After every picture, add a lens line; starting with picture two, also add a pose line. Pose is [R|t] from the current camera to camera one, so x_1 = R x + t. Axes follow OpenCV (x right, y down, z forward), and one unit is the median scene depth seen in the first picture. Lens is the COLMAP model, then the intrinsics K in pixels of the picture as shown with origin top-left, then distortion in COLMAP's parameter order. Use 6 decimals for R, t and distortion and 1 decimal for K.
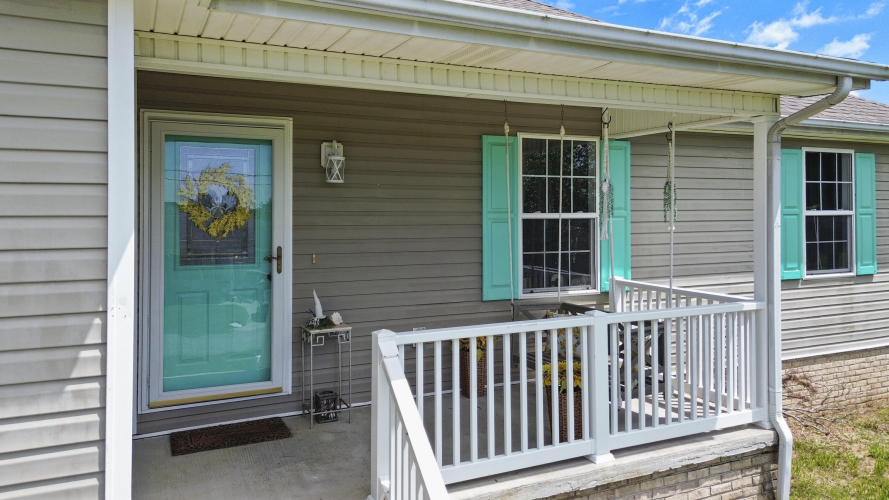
lens RADIAL K [[655.3, 0, 454.2], [0, 655.3, 204.5], [0, 0, 1]] dist [0.026755, -0.007286]
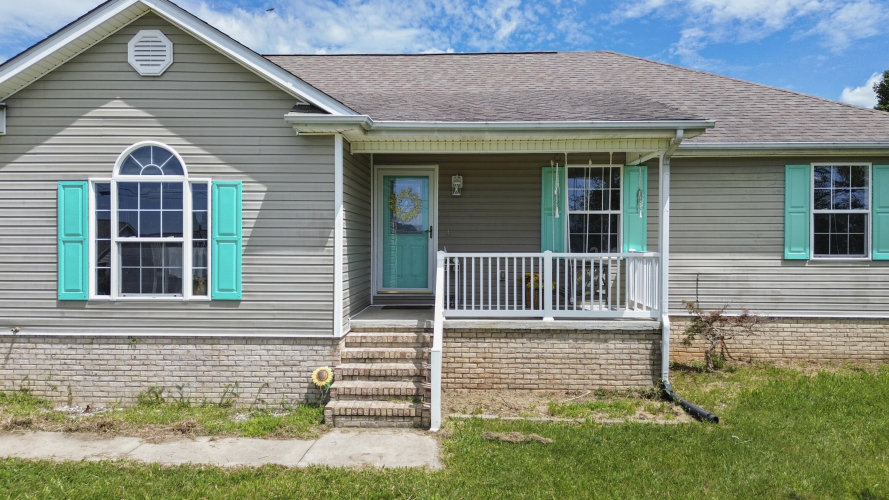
lens RADIAL K [[655.3, 0, 445.1], [0, 655.3, 247.9], [0, 0, 1]] dist [0.026755, -0.007286]
pose [[0.883231, 0.008201, -0.468866, 0.725841], [0.000058, 0.999845, 0.017596, 0.092607], [0.468938, -0.015568, 0.883094, -0.804576]]
